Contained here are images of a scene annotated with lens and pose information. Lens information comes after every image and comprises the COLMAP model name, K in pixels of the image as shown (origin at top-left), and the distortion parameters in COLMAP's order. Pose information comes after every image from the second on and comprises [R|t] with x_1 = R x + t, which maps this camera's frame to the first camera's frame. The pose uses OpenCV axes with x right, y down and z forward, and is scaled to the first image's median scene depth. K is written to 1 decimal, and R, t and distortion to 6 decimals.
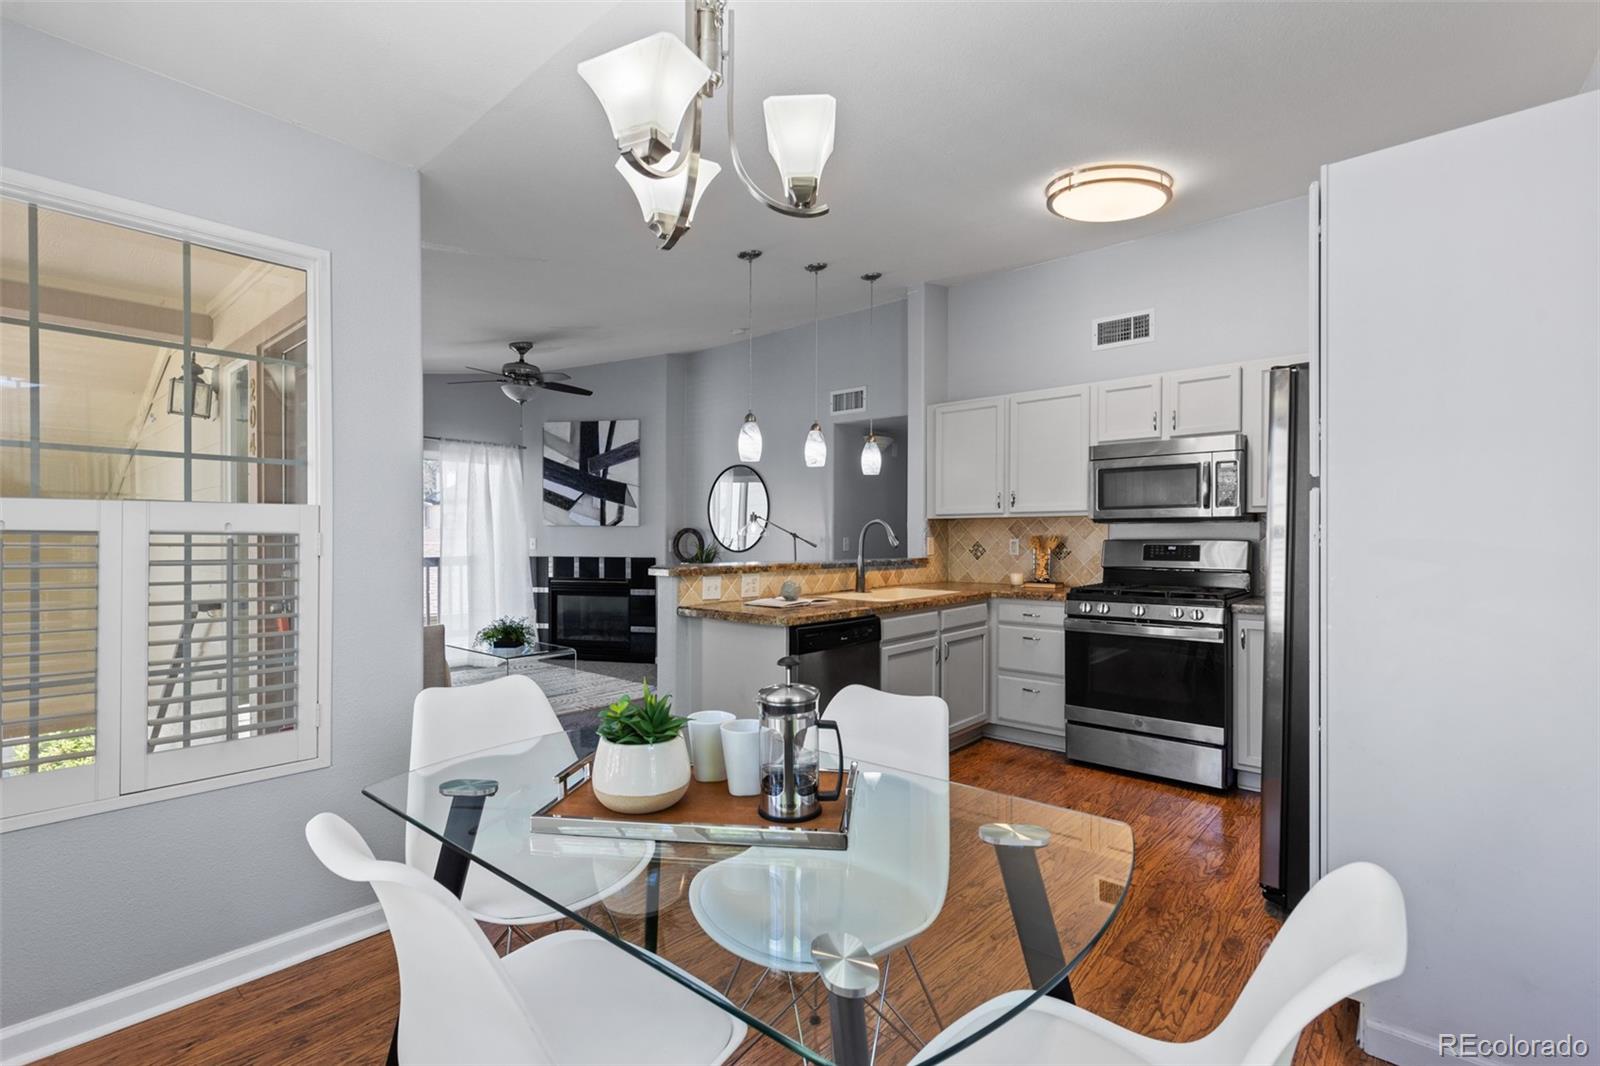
lens RADIAL K [[729.7, 0, 790.4], [0, 729.7, 539.8], [0, 0, 1]] dist [0.010395, -0.001473]
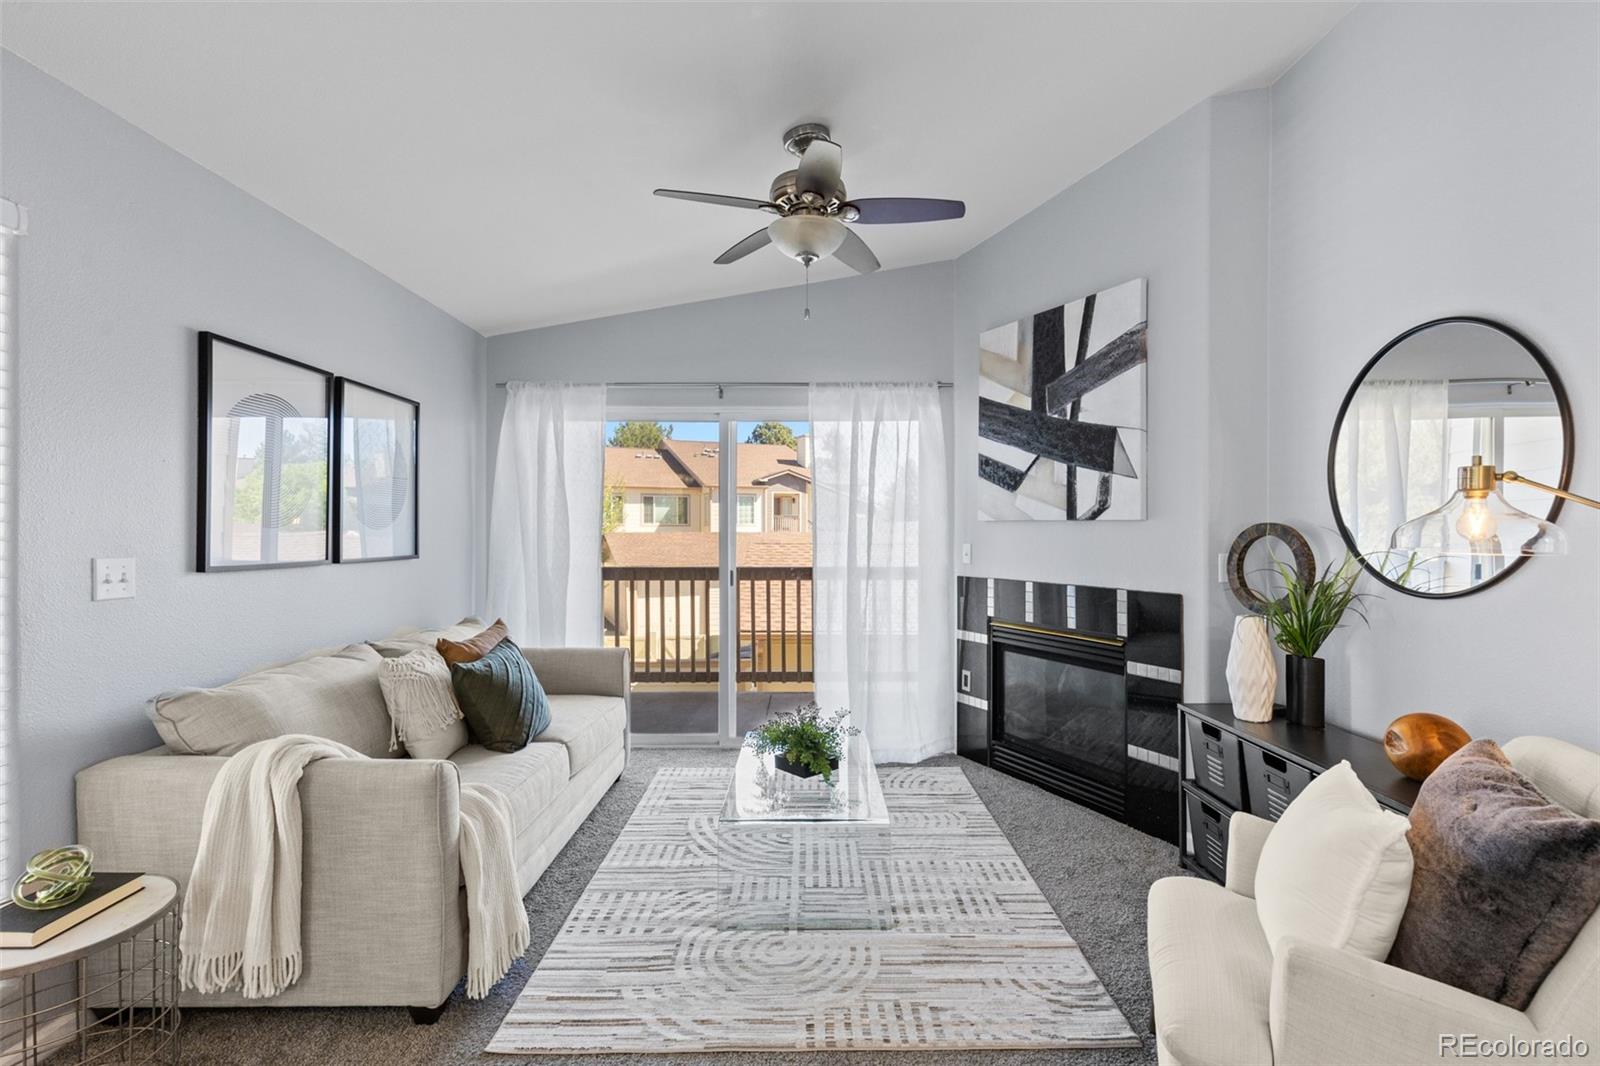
lens RADIAL K [[729.7, 0, 812.8], [0, 729.7, 532.7], [0, 0, 1]] dist [0.010395, -0.001473]
pose [[0.671990, -0.000293, -0.740560, -0.021202], [-0.001916, 0.999996, -0.002135, -0.013680], [0.740557, 0.002854, 0.671987, 0.797173]]
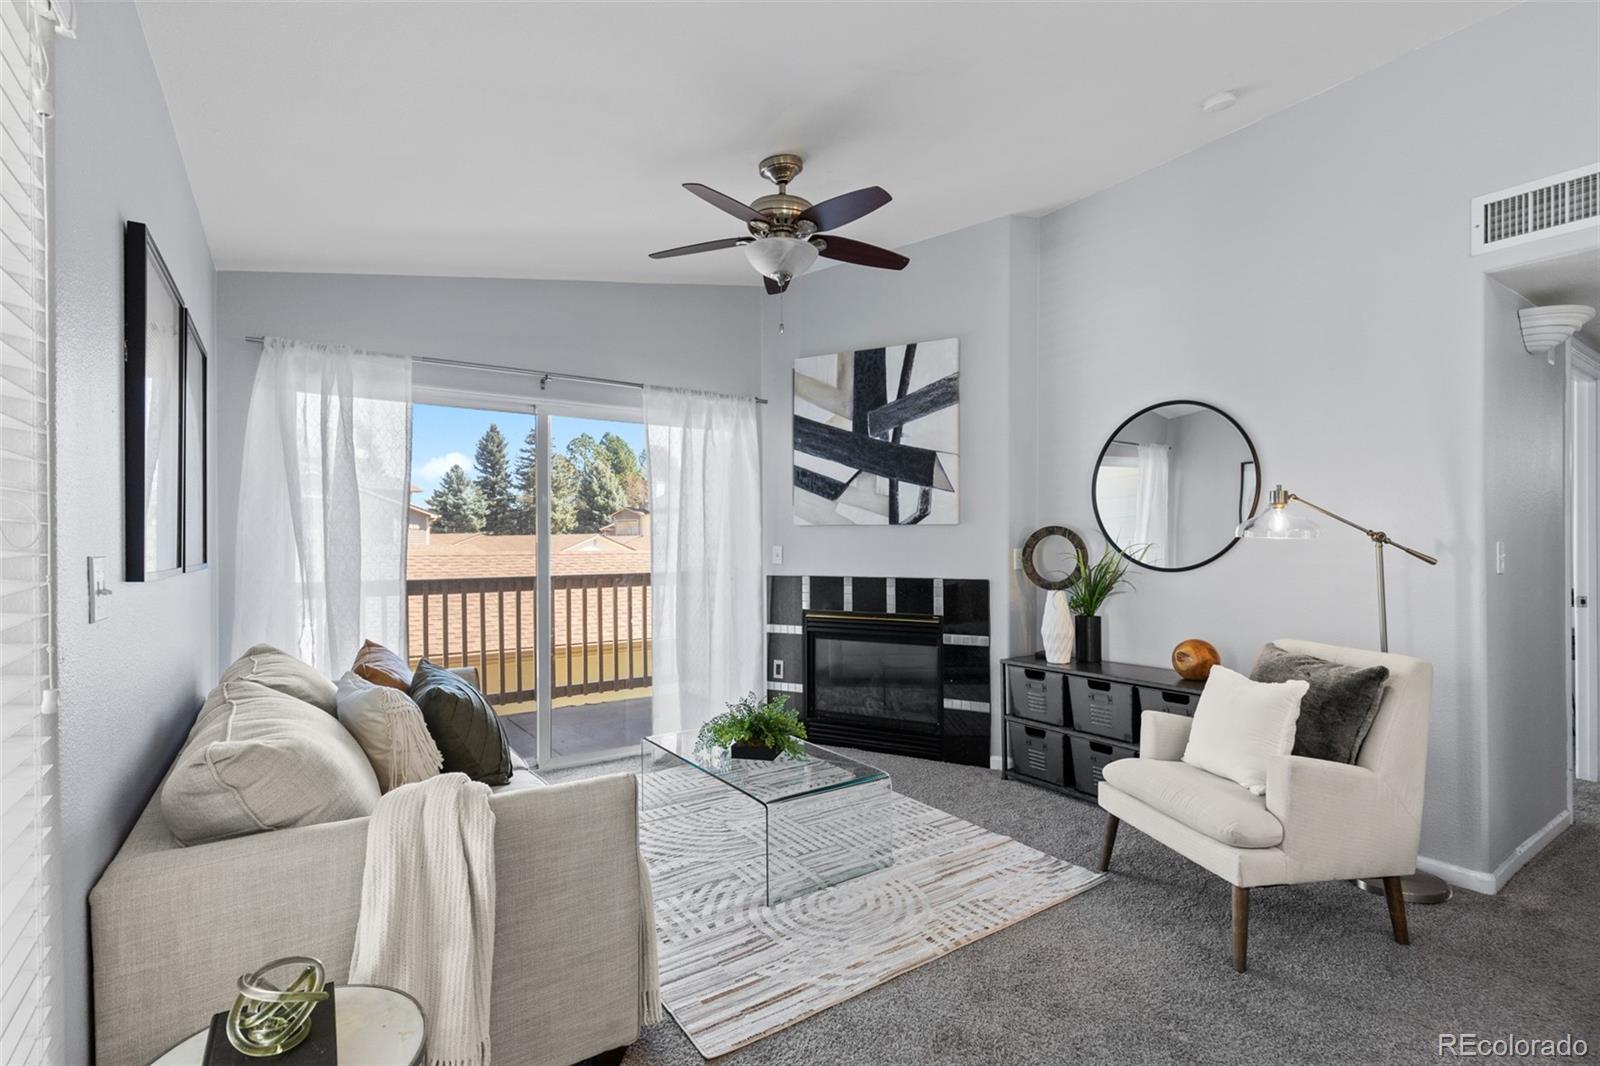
lens RADIAL K [[729.7, 0, 799.1], [0, 729.7, 547.7], [0, 0, 1]] dist [0.010395, -0.001473]
pose [[0.969889, -0.004139, -0.243512, -0.271551], [0.004951, 0.999984, 0.002724, -0.003241], [0.243497, -0.003847, 0.969894, 0.592124]]
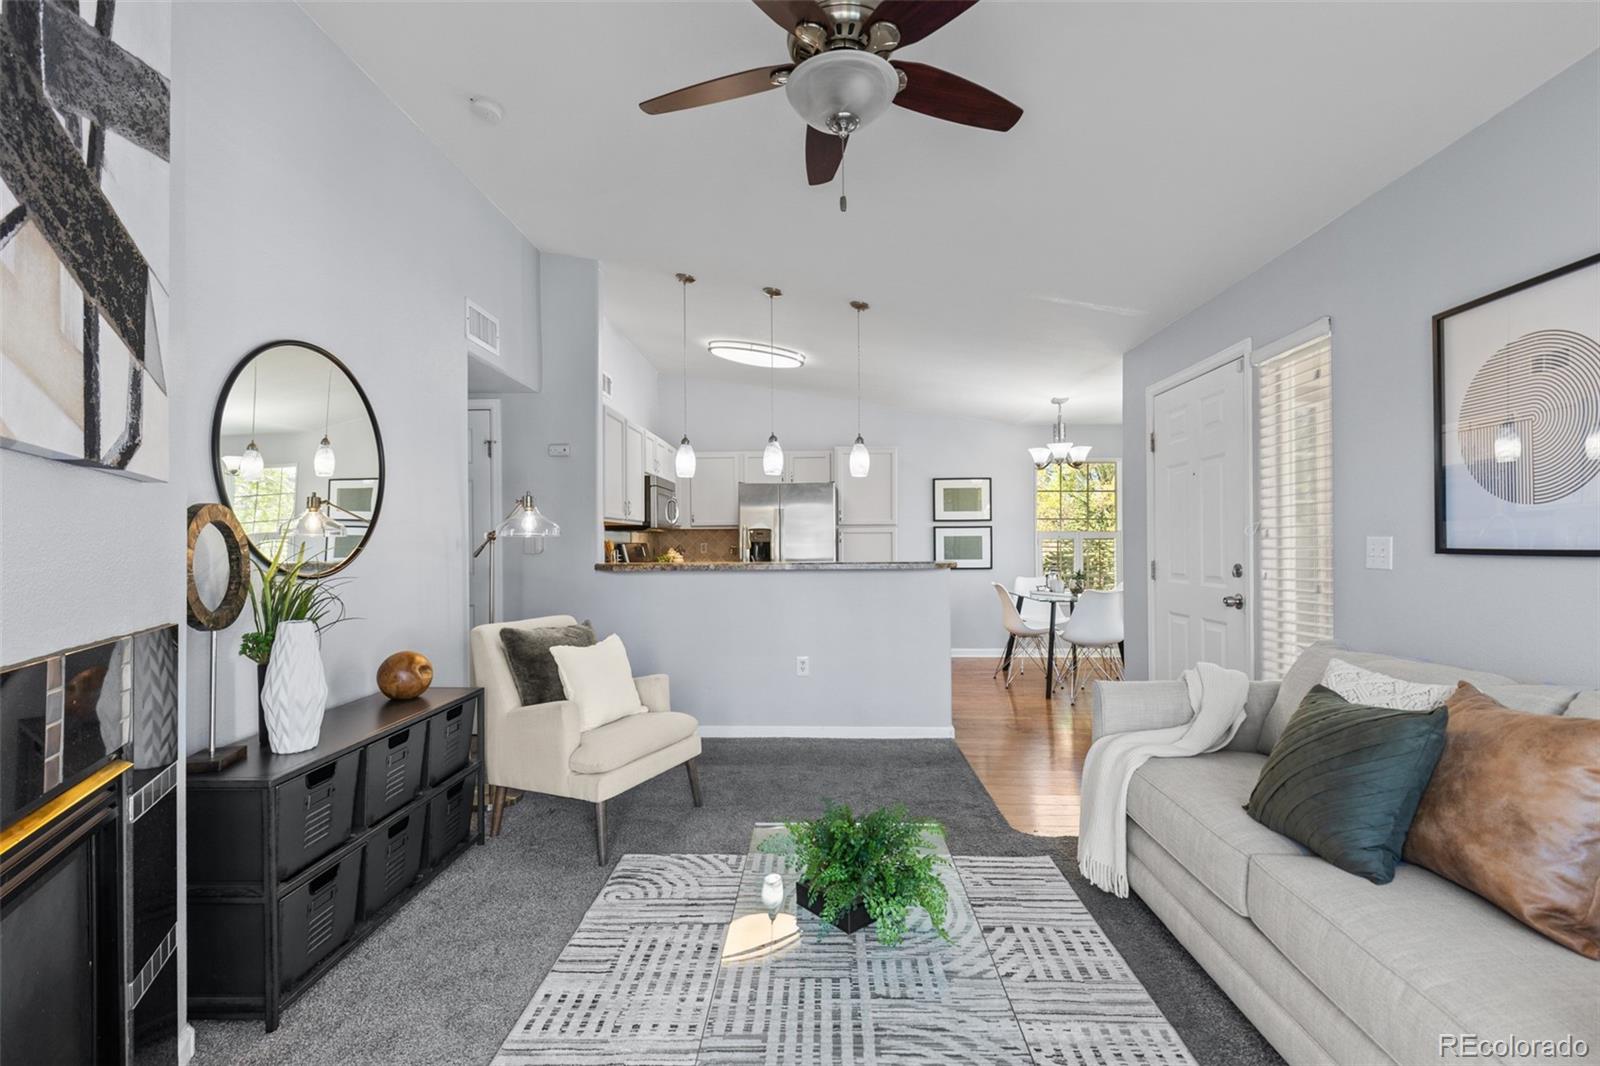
lens RADIAL K [[729.7, 0, 803.4], [0, 729.7, 543.6], [0, 0, 1]] dist [0.010395, -0.001473]
pose [[-0.645246, 0.003809, 0.763965, -0.709523], [0.008182, 0.999965, 0.001925, 0.000523], [-0.763931, 0.007492, -0.645255, 1.427577]]
